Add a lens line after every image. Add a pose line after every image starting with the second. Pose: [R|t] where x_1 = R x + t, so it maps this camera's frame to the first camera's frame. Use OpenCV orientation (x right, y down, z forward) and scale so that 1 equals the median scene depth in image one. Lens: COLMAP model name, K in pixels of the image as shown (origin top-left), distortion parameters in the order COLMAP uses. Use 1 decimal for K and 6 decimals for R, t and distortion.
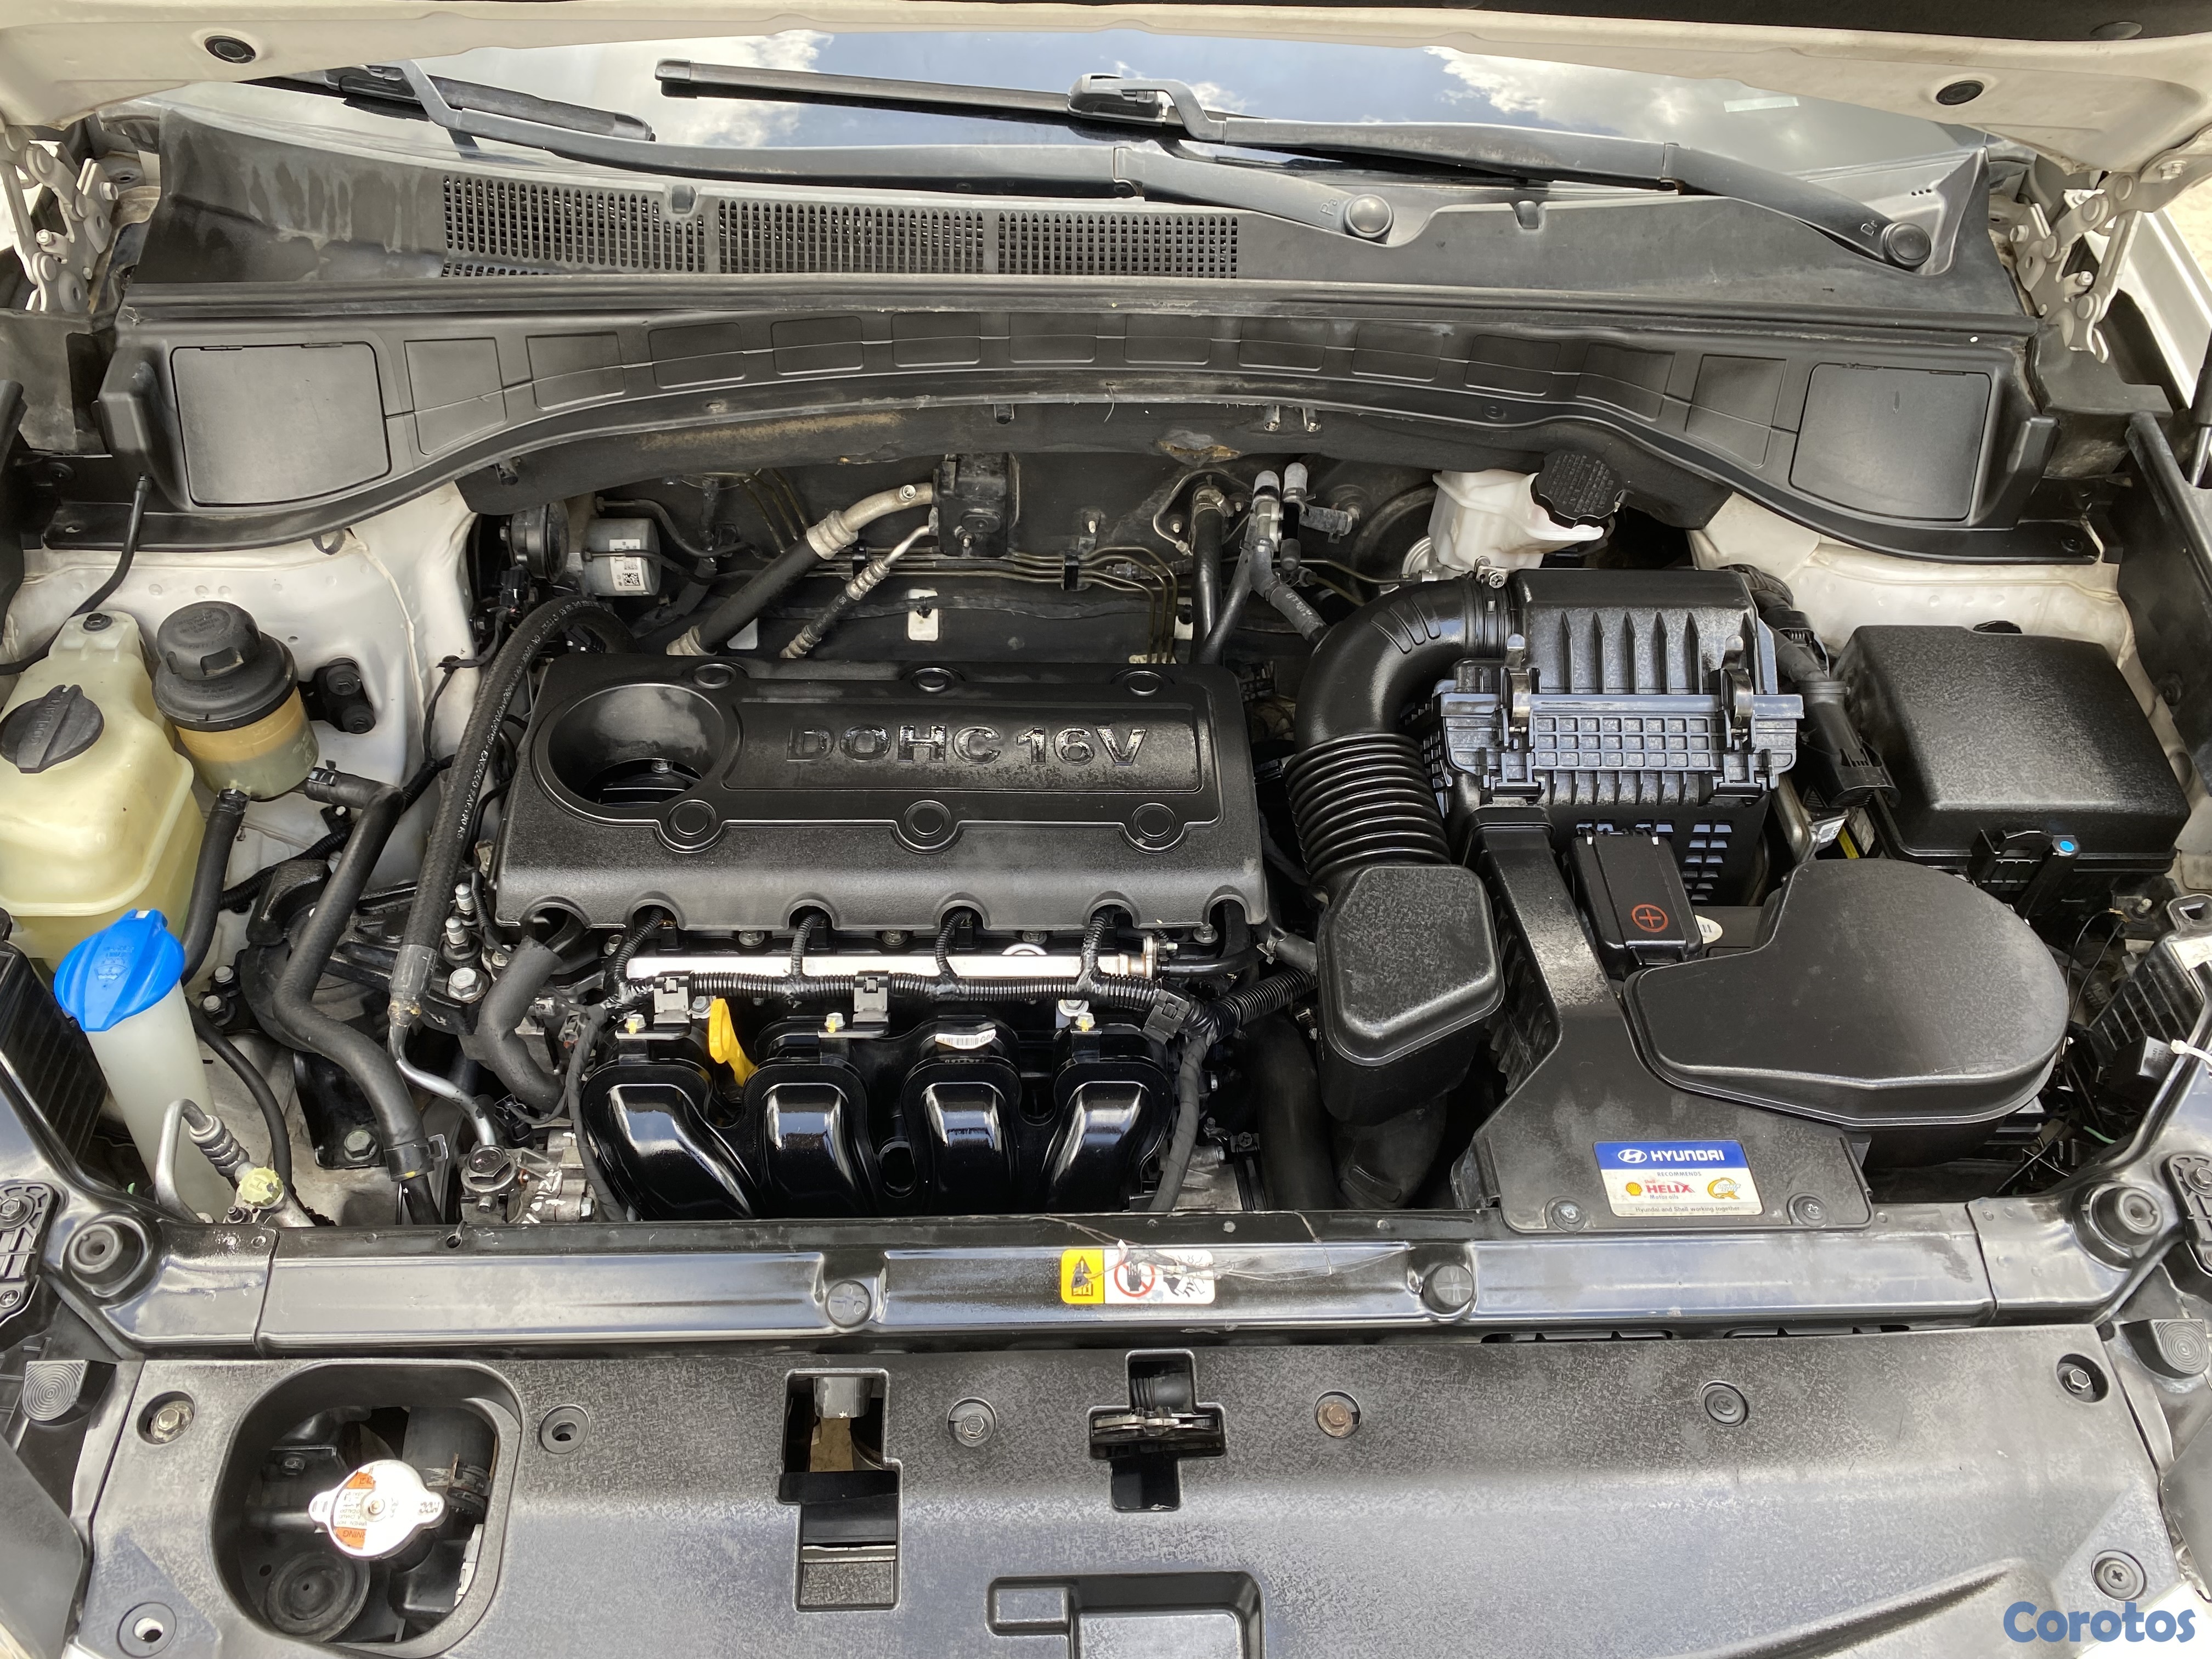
lens RADIAL K [[1717.0, 0, 1106.0], [0, 1717.0, 829.5], [0, 0, 1]] dist [0.030668, -0.010718]
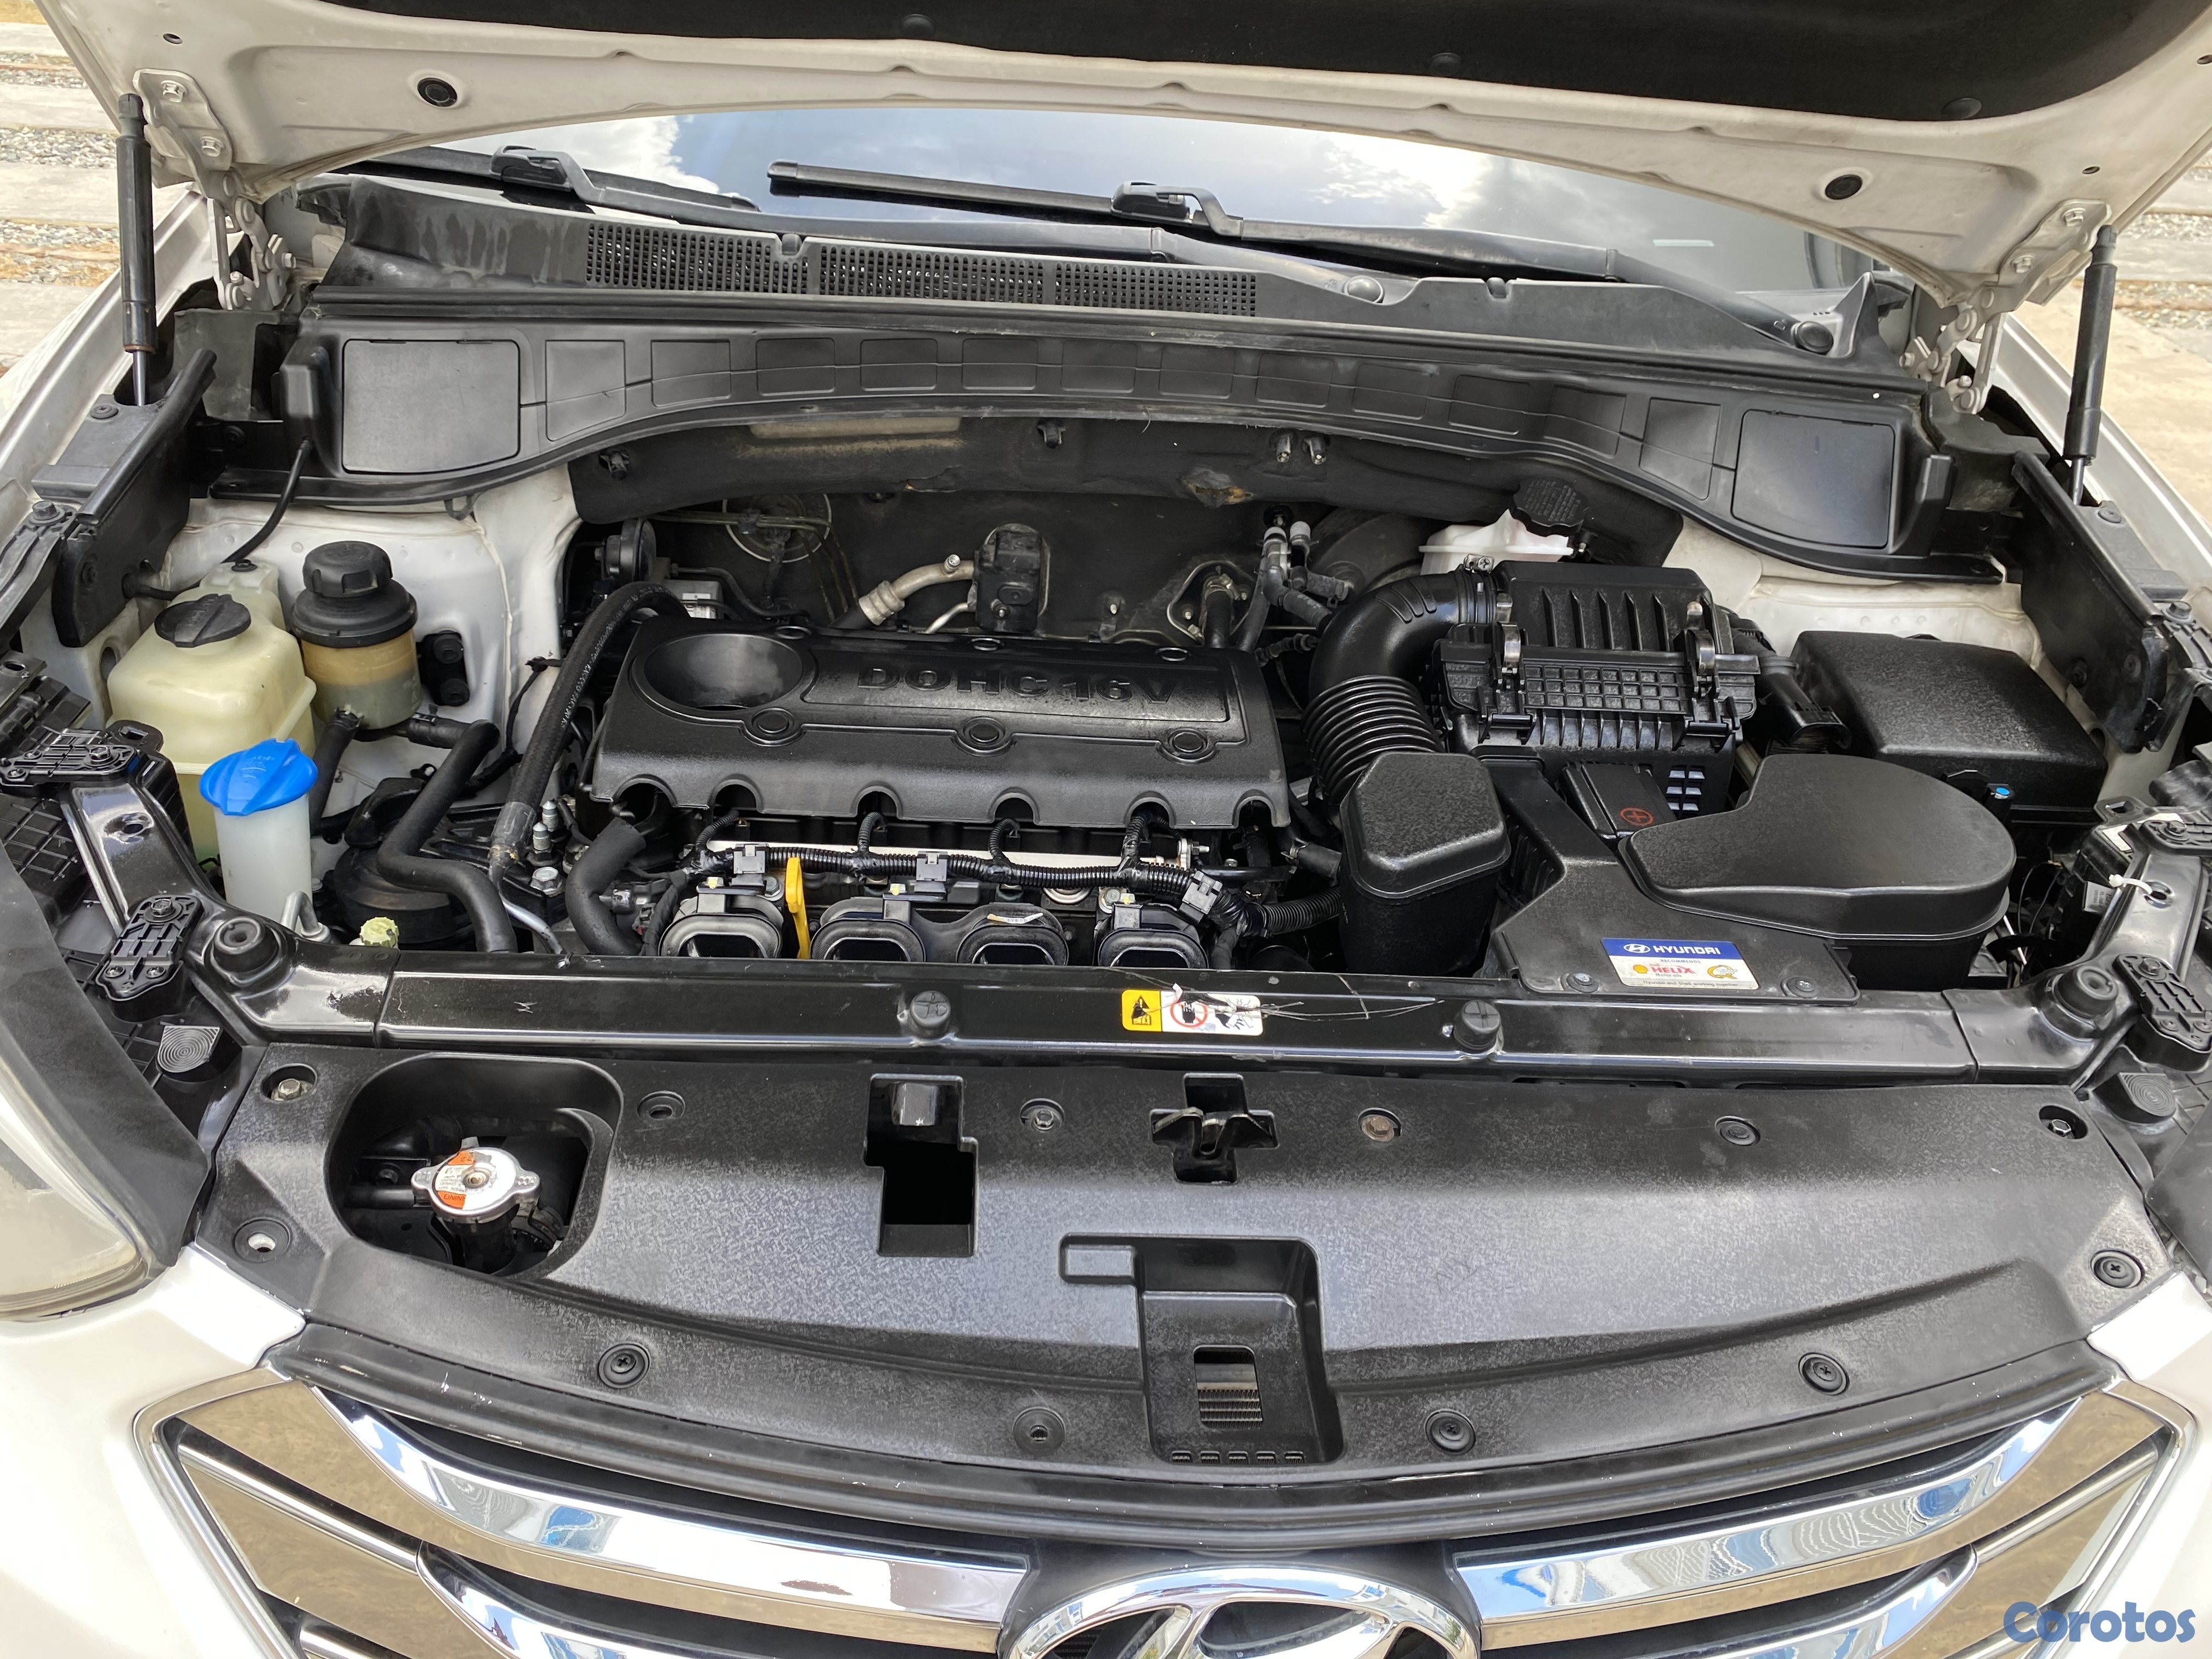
lens RADIAL K [[1716.9, 0, 1106.0], [0, 1716.9, 829.5], [0, 0, 1]] dist [0.060548, -0.072818]
pose [[0.999508, 0.019849, 0.024288, -0.048849], [-0.013143, 0.968090, -0.250257, 0.317595], [-0.028480, 0.249815, 0.967875, -0.058926]]
